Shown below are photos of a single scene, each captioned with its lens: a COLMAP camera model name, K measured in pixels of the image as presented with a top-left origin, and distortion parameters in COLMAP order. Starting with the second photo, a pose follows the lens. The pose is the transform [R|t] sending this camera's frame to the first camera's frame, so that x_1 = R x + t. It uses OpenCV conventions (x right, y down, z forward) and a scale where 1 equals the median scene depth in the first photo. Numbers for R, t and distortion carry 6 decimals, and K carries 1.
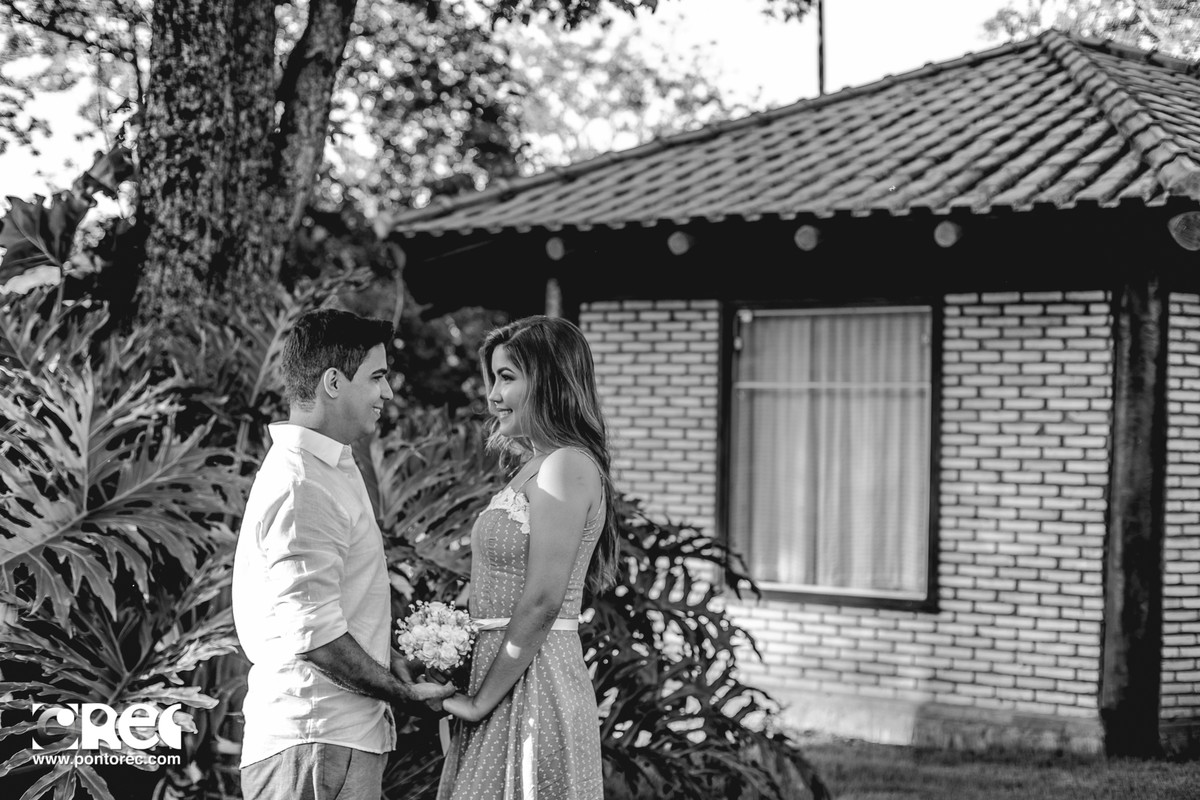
lens RADIAL K [[1785.2, 0, 615.6], [0, 1785.2, 402.2], [0, 0, 1]] dist [-0.130171, 0.065000]
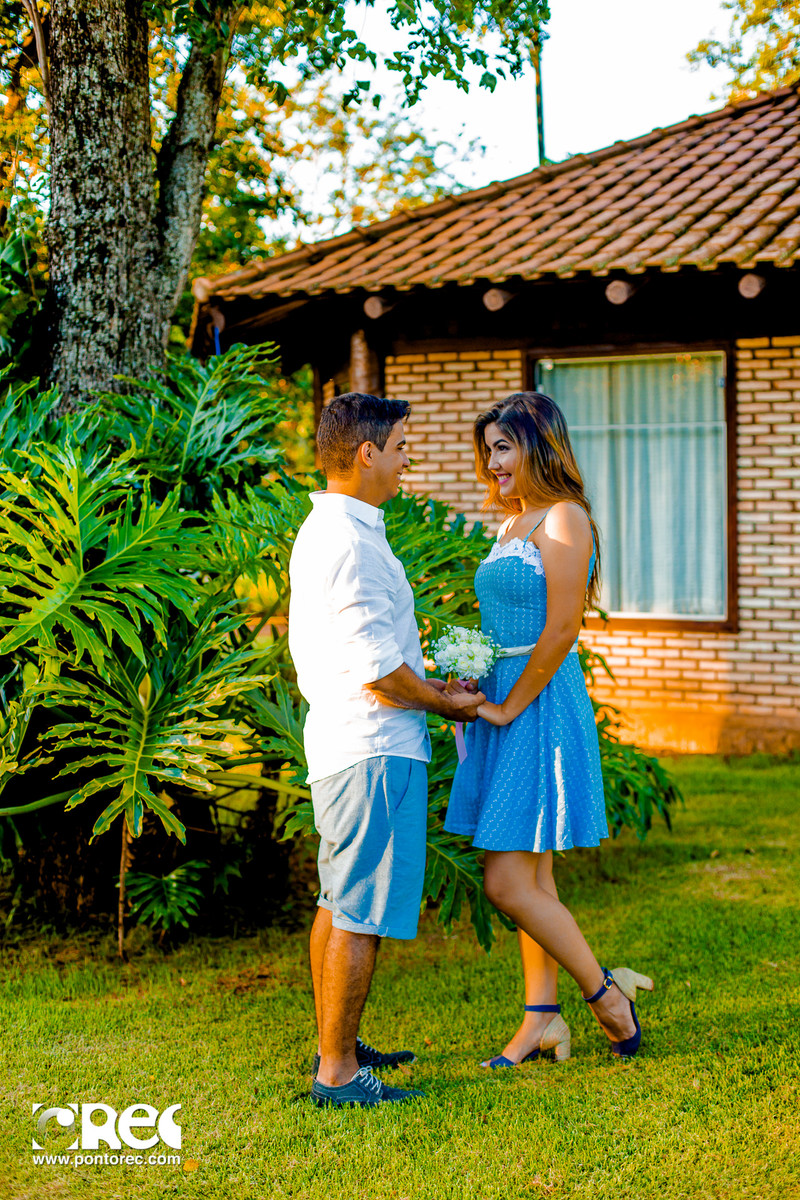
lens RADIAL K [[1785.2, 0, 400.0], [0, 1785.2, 600.0], [0, 0, 1]] dist [-0.130171, 0.065000]
pose [[0.997672, -0.042317, 0.053484, -0.092793], [0.037297, 0.995097, 0.091600, -0.010224], [-0.057098, -0.089392, 0.994359, -0.084110]]
